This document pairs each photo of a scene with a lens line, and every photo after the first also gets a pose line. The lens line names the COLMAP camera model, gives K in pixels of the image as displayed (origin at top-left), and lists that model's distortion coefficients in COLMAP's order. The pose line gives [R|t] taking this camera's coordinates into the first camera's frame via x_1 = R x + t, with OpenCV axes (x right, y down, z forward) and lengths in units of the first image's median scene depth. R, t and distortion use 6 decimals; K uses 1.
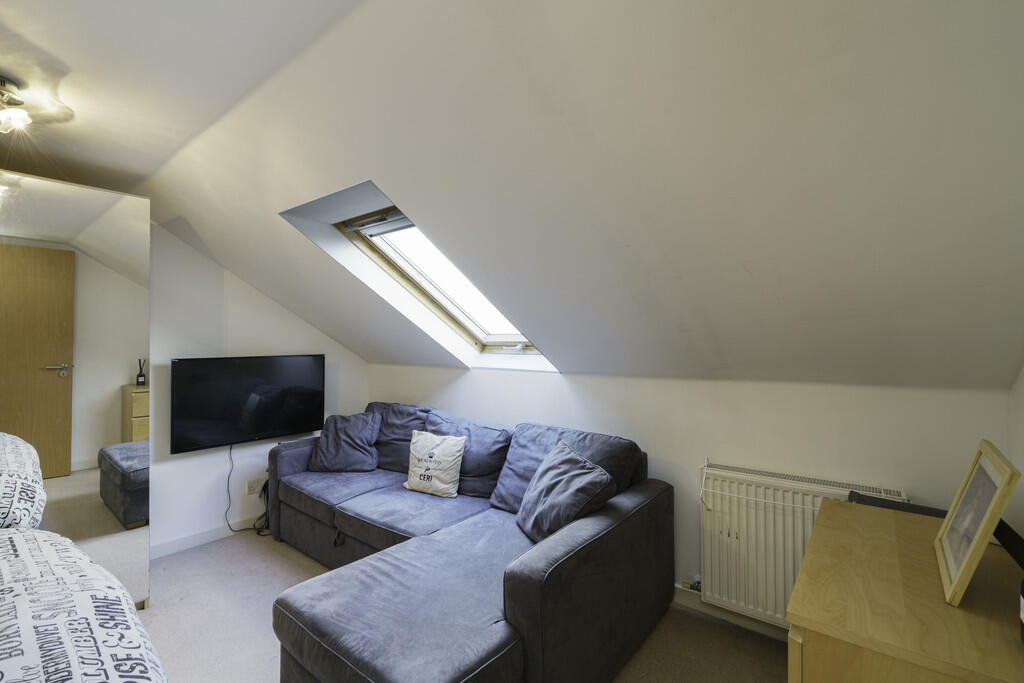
lens RADIAL K [[461.8, 0, 510.4], [0, 461.8, 337.0], [0, 0, 1]] dist [-0.008899, 0.002270]
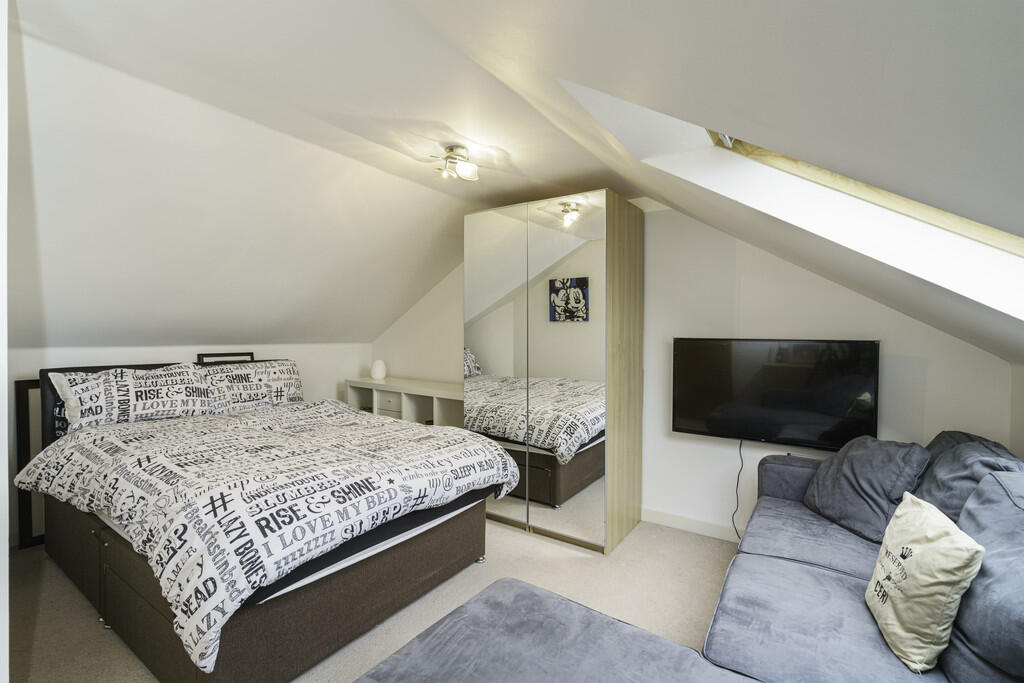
lens RADIAL K [[461.8, 0, 509.3], [0, 461.8, 338.0], [0, 0, 1]] dist [-0.008899, 0.002270]
pose [[0.062626, 0.013888, -0.997940, 0.600961], [-0.005022, 0.999895, 0.013600, 0.084907], [0.998024, 0.004160, 0.062689, 1.334017]]
